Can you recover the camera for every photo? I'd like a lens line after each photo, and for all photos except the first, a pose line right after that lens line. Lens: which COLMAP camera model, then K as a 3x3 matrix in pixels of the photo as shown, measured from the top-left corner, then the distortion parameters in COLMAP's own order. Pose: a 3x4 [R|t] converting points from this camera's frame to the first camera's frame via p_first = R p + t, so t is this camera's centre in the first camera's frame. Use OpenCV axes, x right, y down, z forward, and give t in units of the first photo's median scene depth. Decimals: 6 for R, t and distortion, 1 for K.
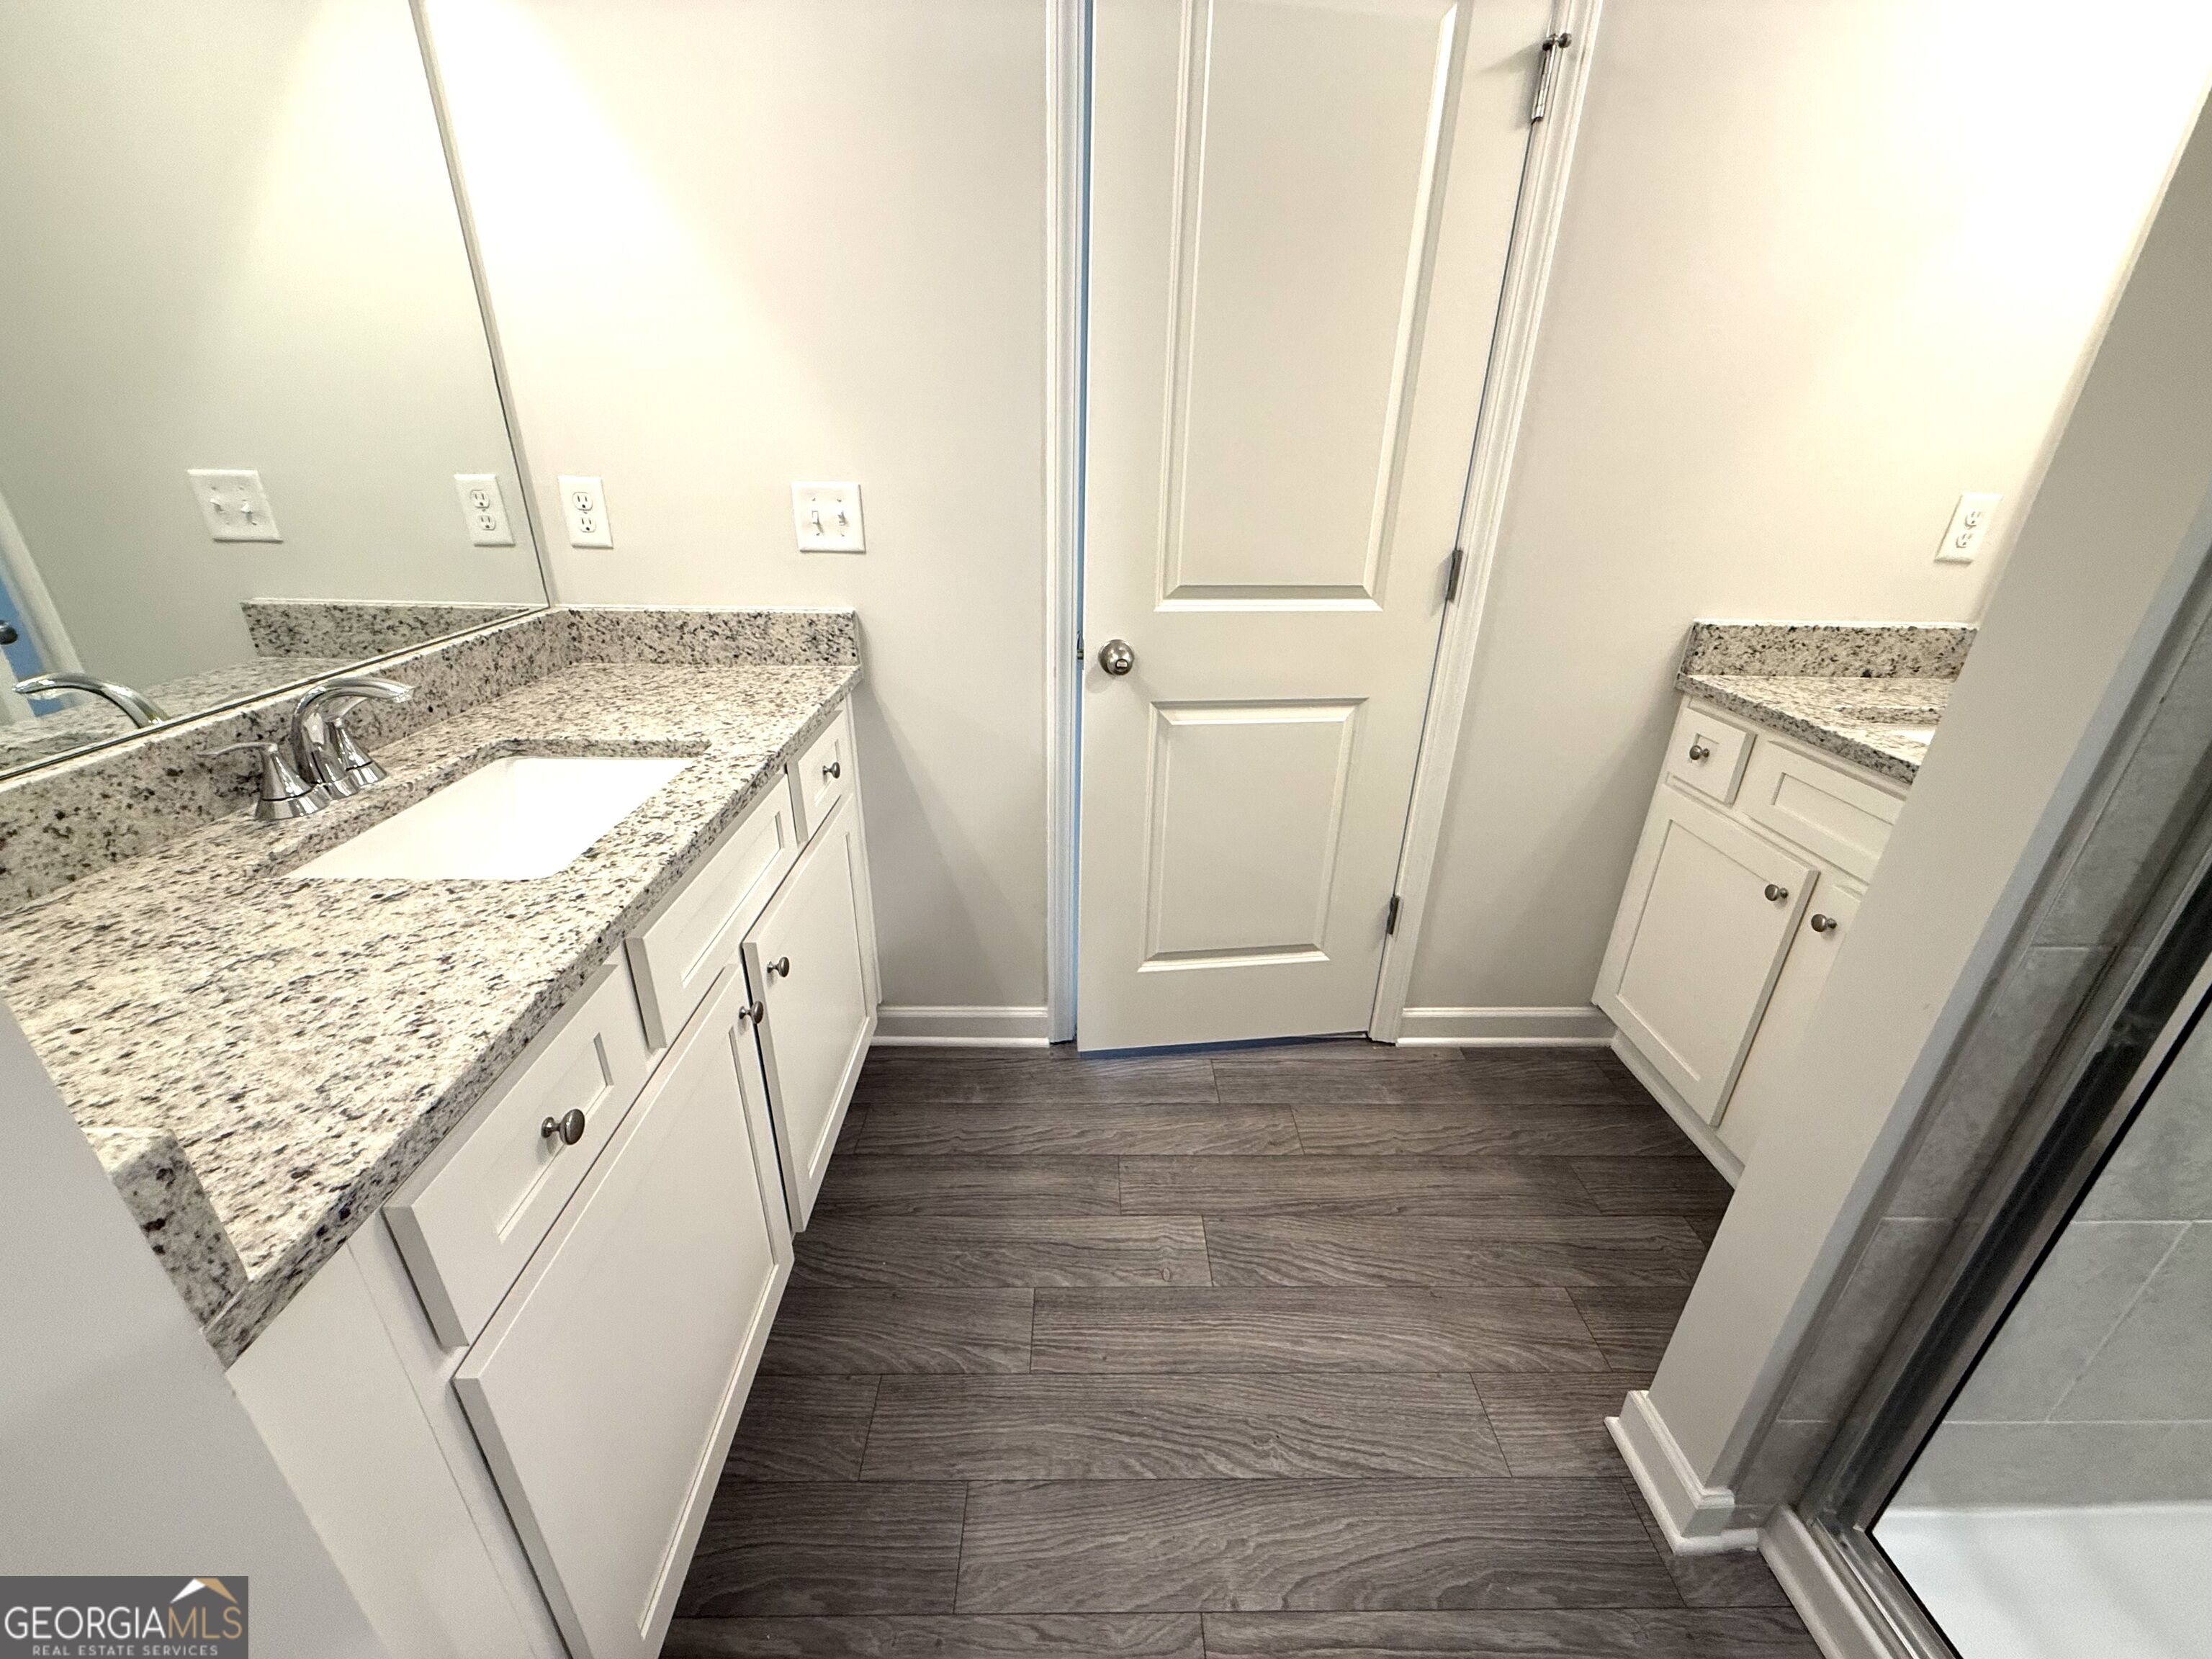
lens RADIAL K [[880.2, 0, 1108.0], [0, 880.2, 832.0], [0, 0, 1]] dist [-0.000421, 0.000590]
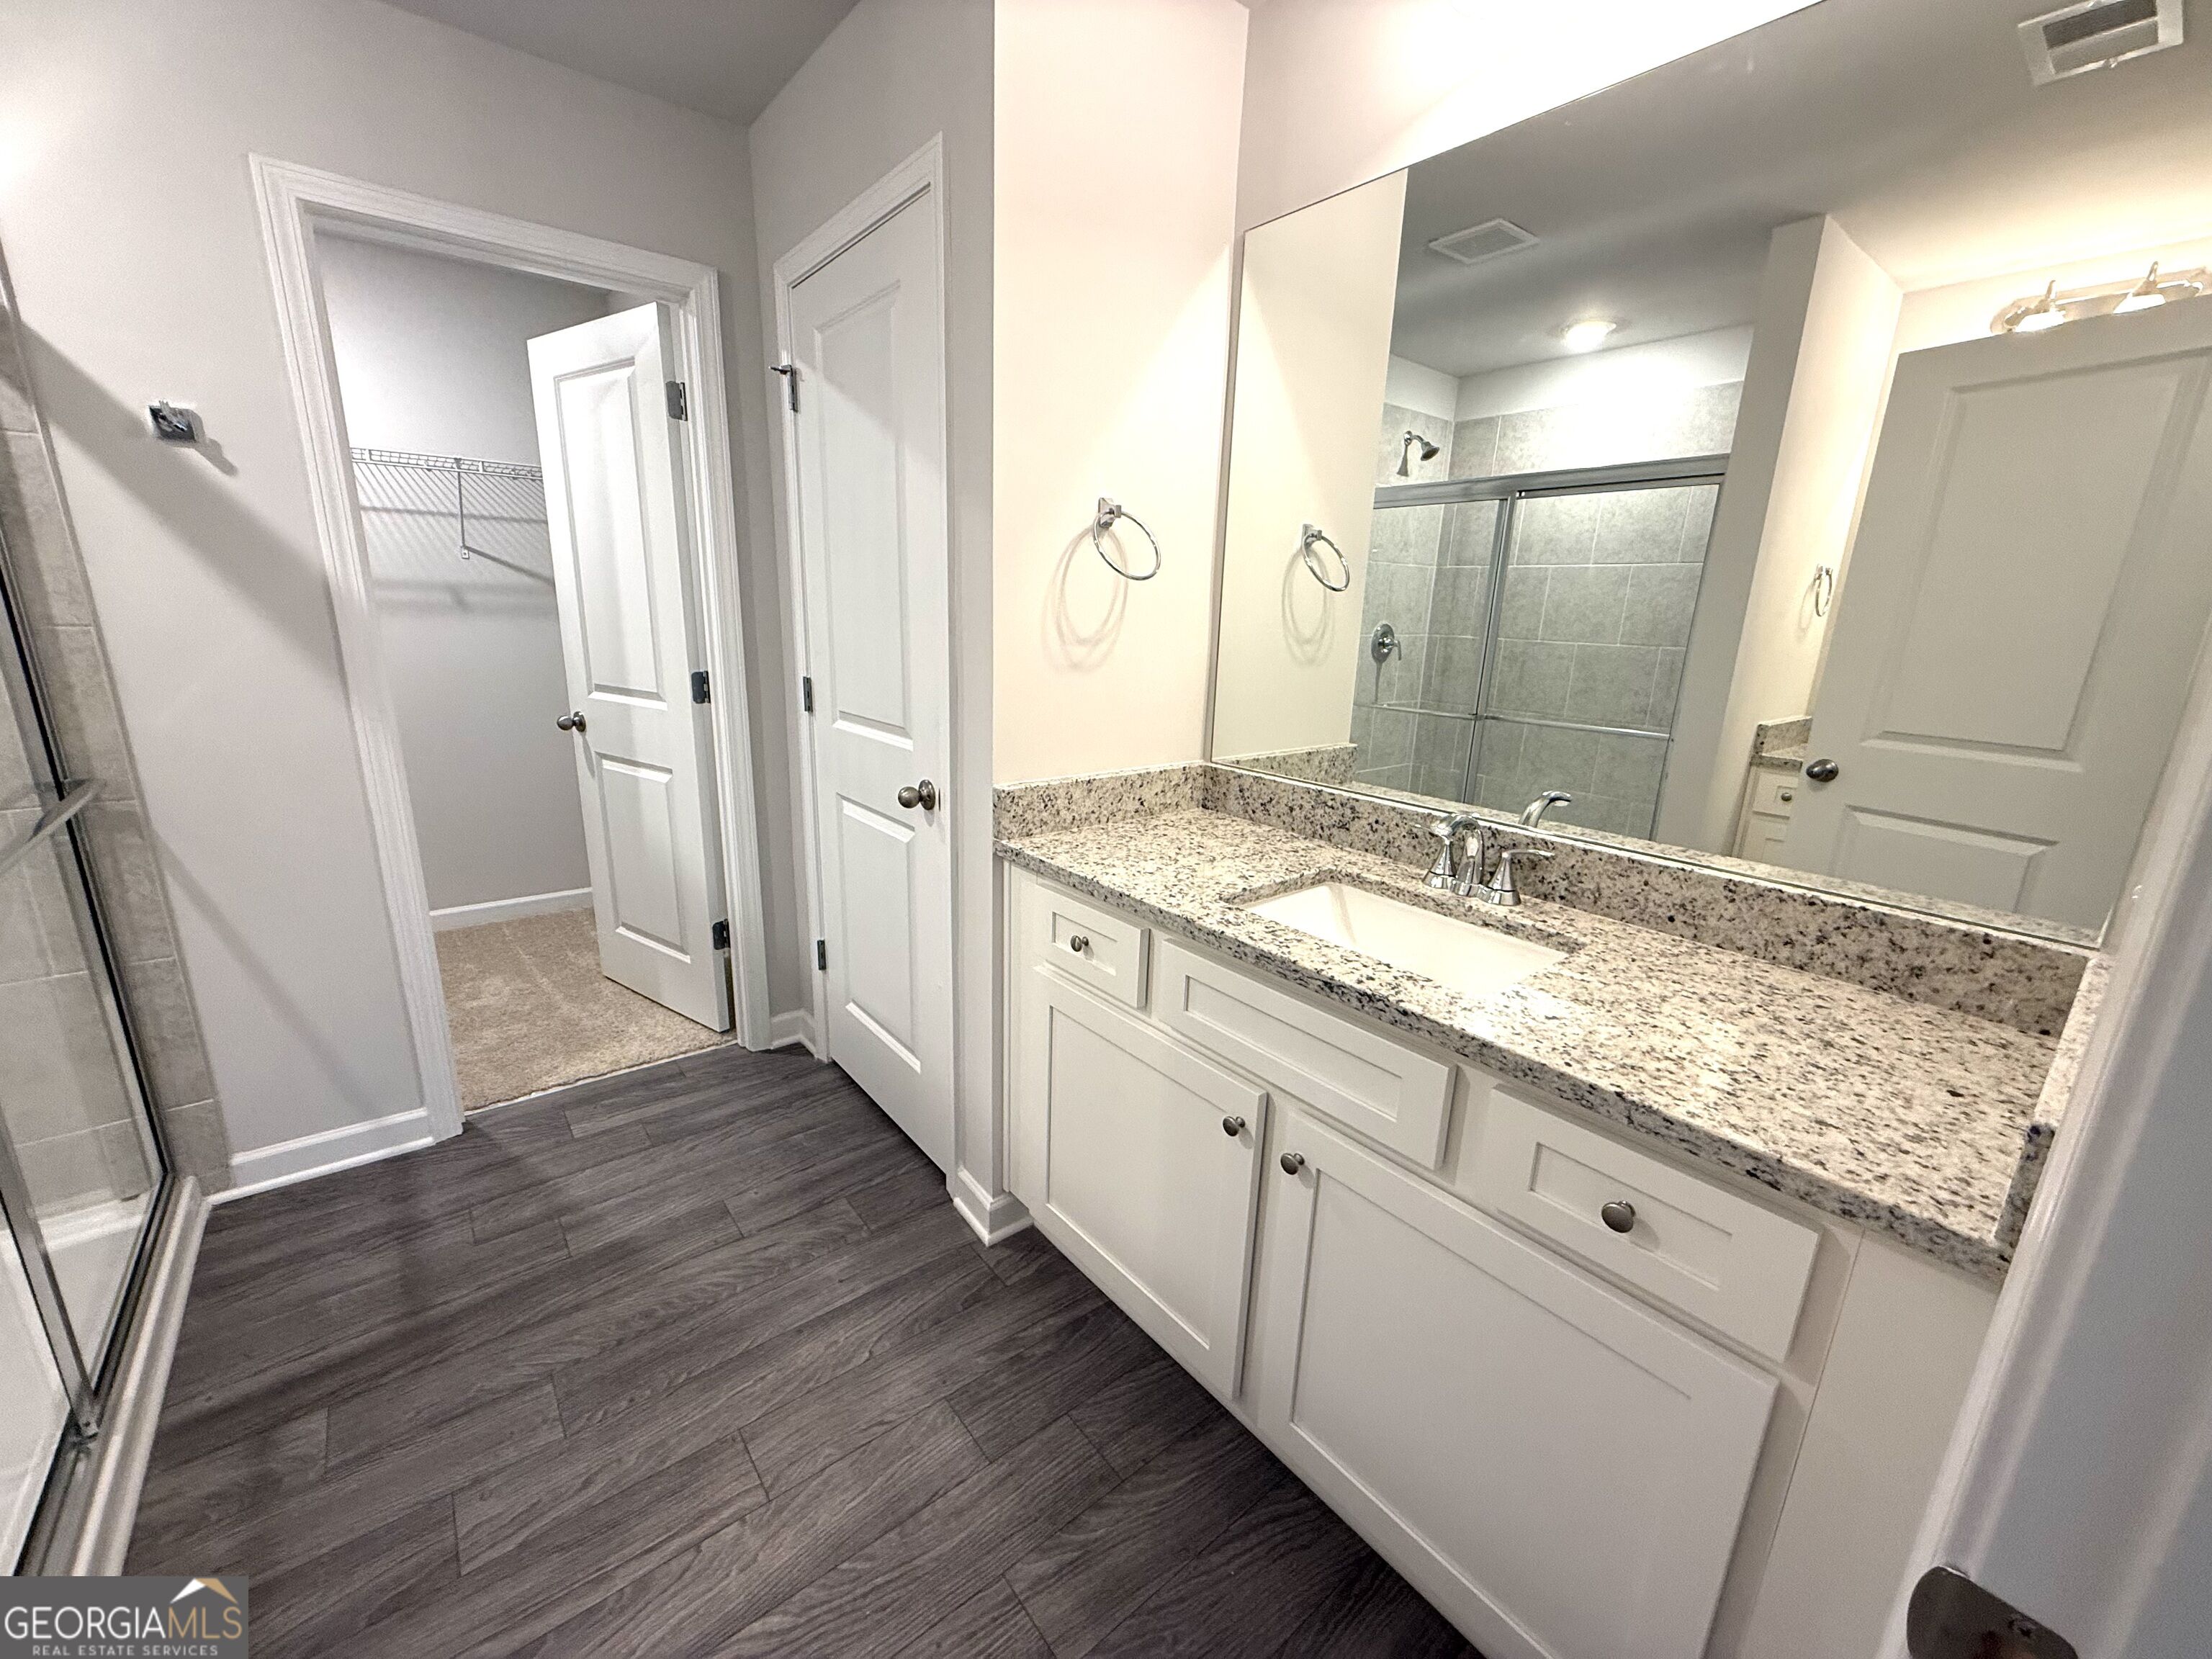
lens RADIAL K [[880.2, 0, 1103.1], [0, 880.2, 842.3], [0, 0, 1]] dist [-0.000421, 0.000590]
pose [[-0.793197, 0.115165, -0.597977, 0.308695], [-0.288790, 0.793376, 0.535868, -0.552869], [0.536134, 0.597738, -0.596045, 1.201884]]
